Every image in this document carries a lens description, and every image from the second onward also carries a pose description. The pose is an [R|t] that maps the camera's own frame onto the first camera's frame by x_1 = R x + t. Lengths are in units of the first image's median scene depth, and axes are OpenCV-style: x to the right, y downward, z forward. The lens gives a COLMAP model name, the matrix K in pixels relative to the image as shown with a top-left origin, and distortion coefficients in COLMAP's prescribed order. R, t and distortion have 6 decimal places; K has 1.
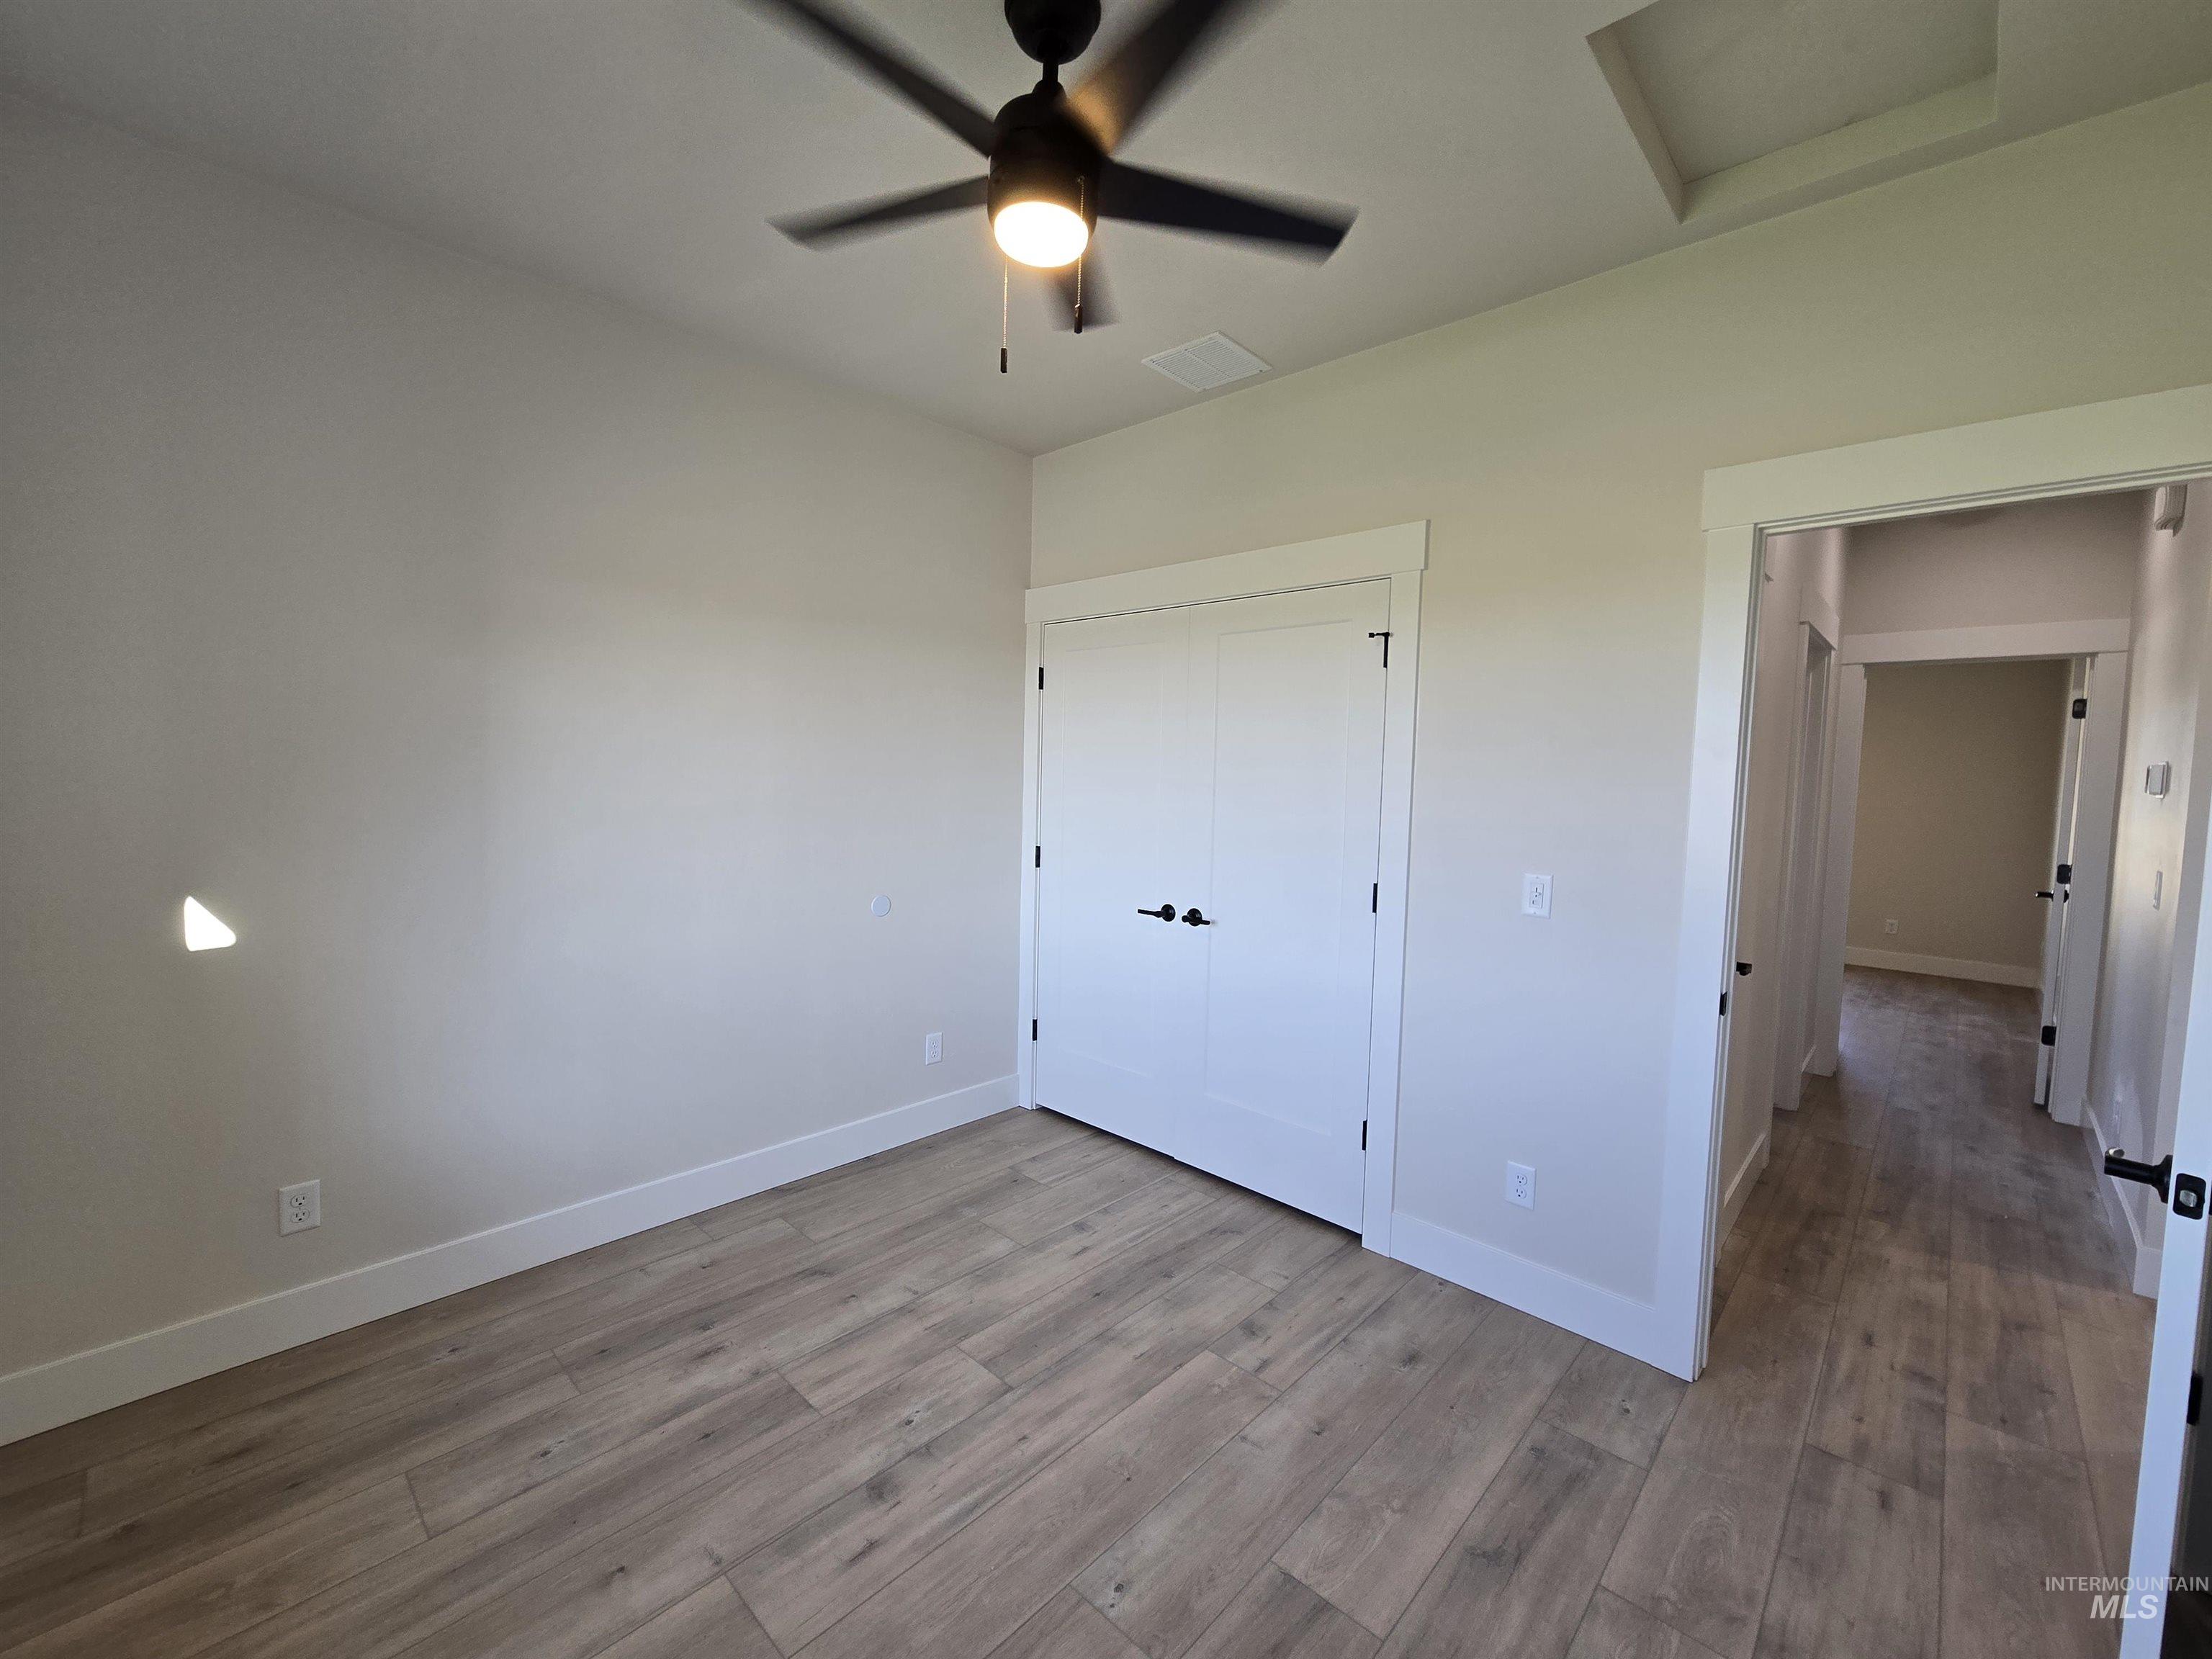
lens RADIAL K [[906.2, 0, 1090.5], [0, 906.2, 829.0], [0, 0, 1]] dist [-0.002913, 0.001079]
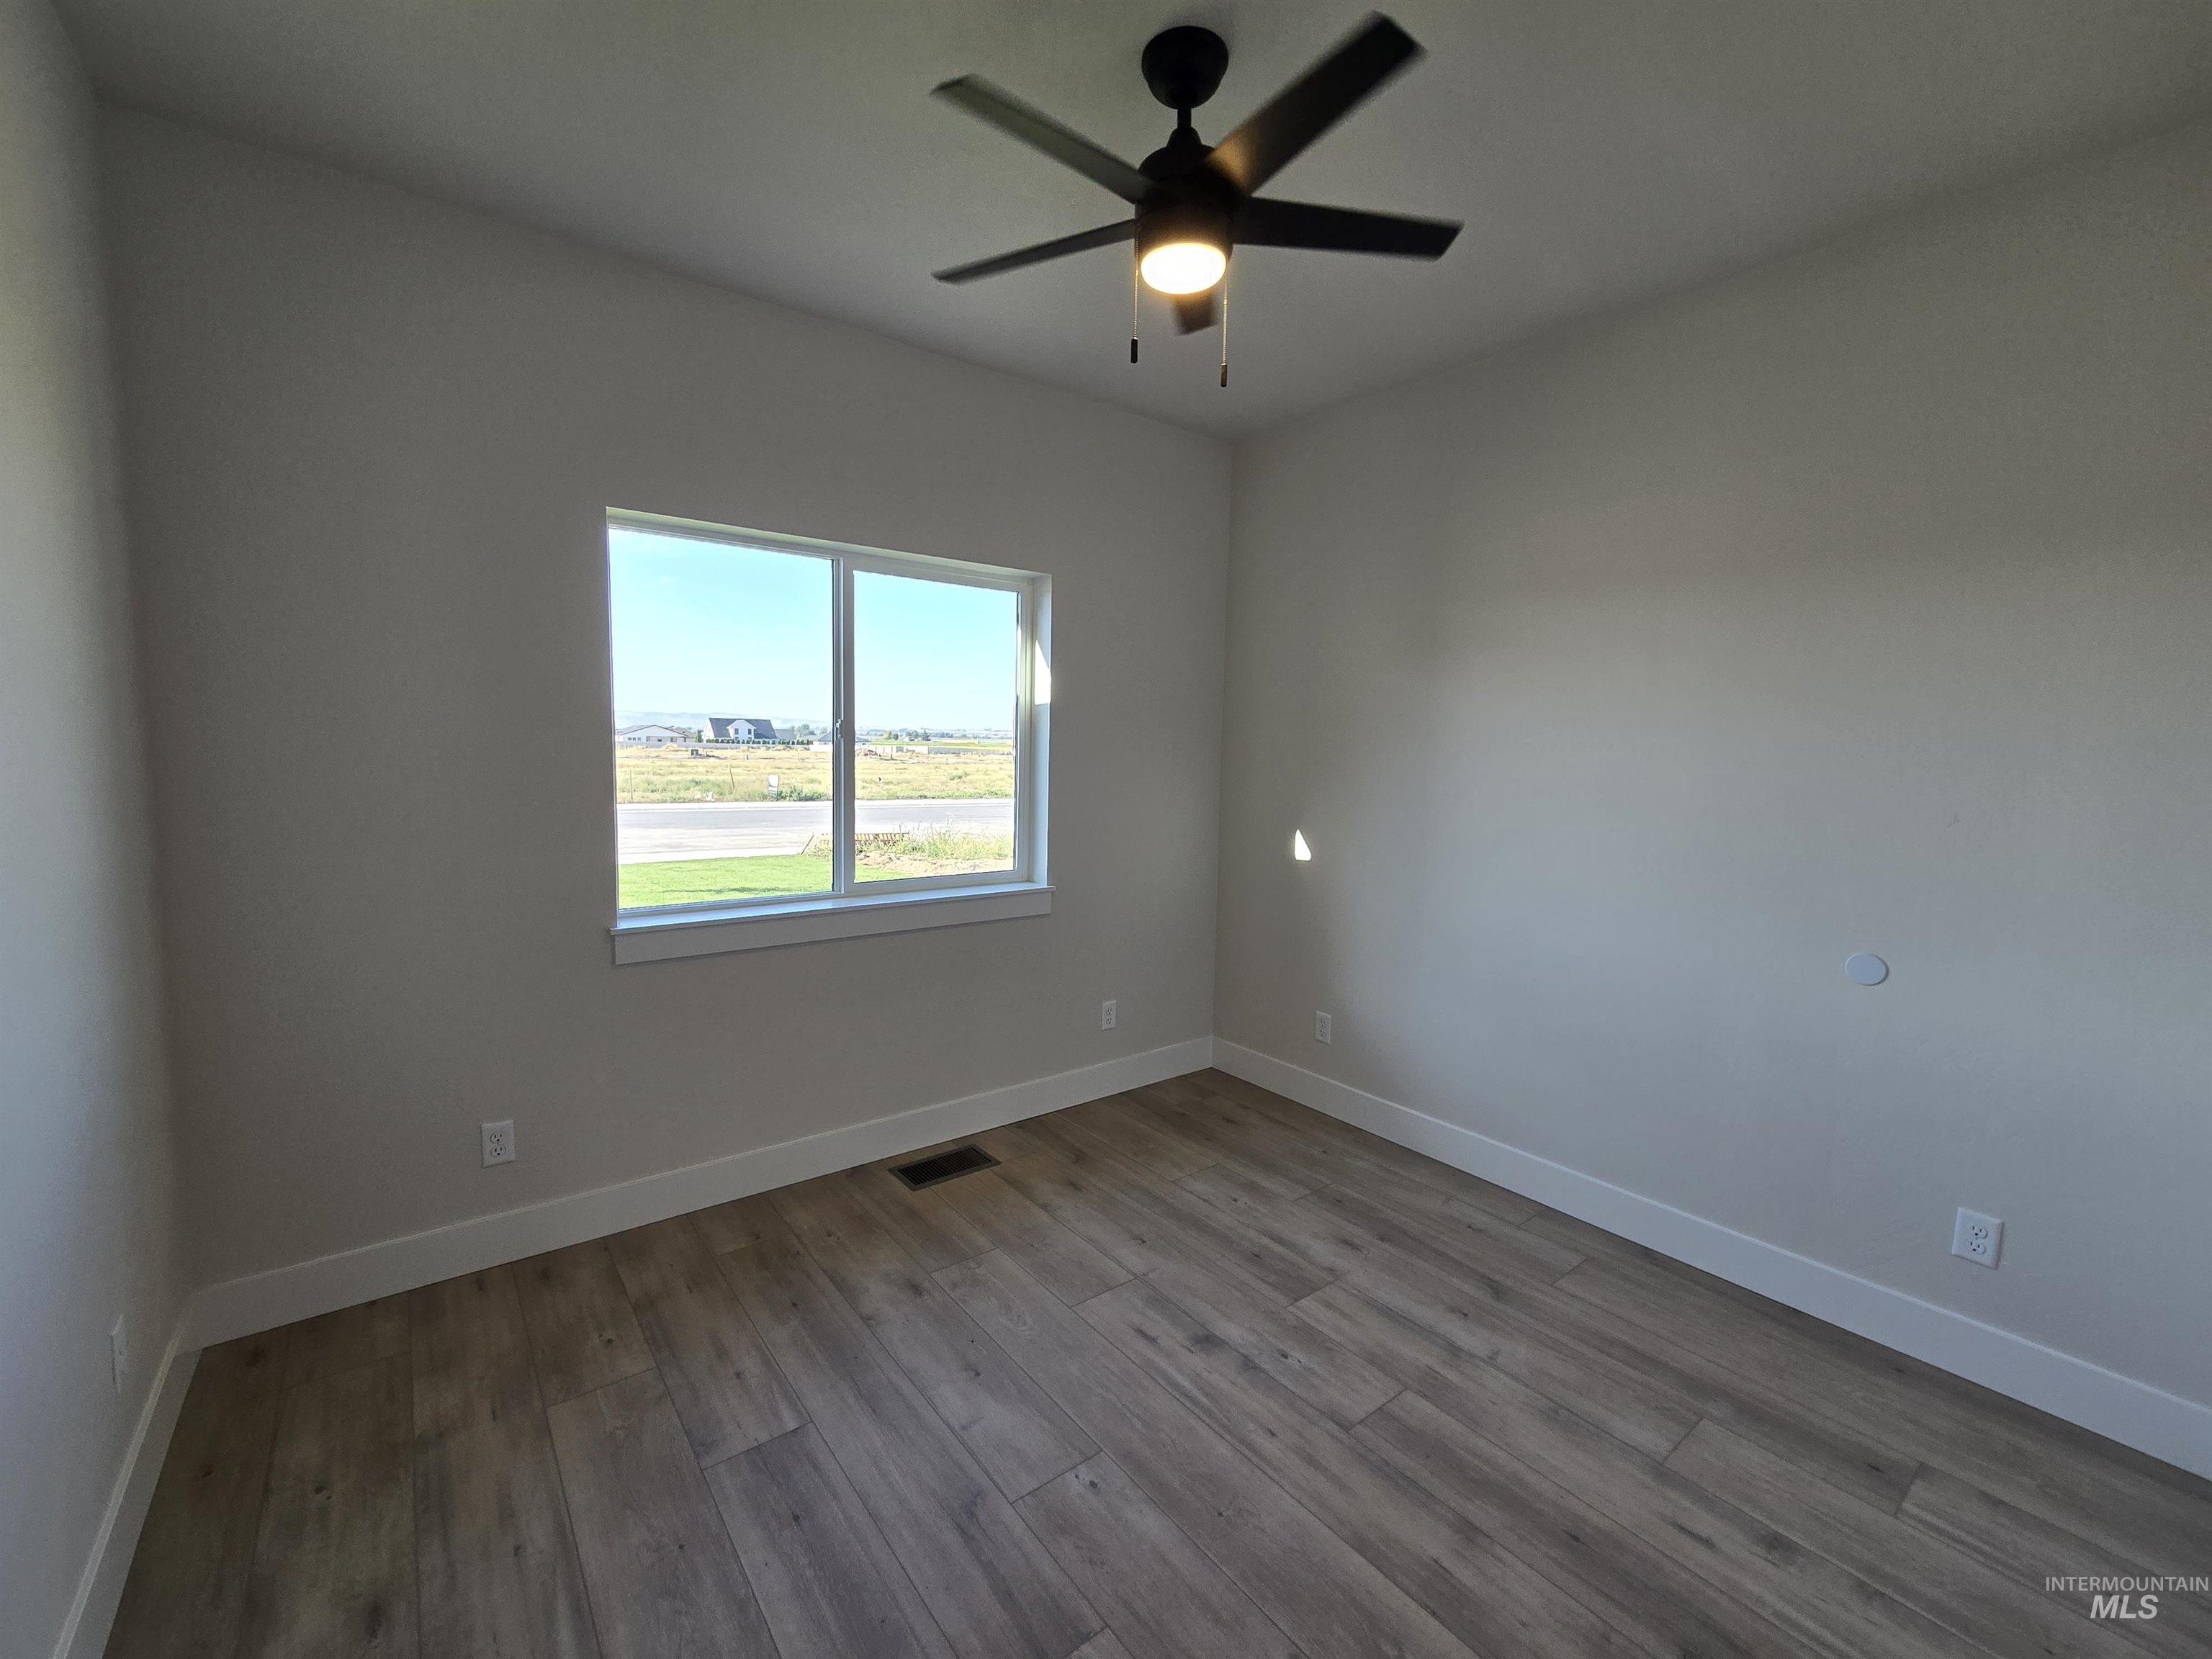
lens RADIAL K [[906.2, 0, 1090.5], [0, 906.2, 829.0], [0, 0, 1]] dist [-0.002913, 0.001079]
pose [[-0.146496, 0.069867, -0.986741, 0.806492], [-0.089389, 0.992487, 0.083545, -0.038214], [0.985164, 0.100443, -0.139150, 0.806278]]
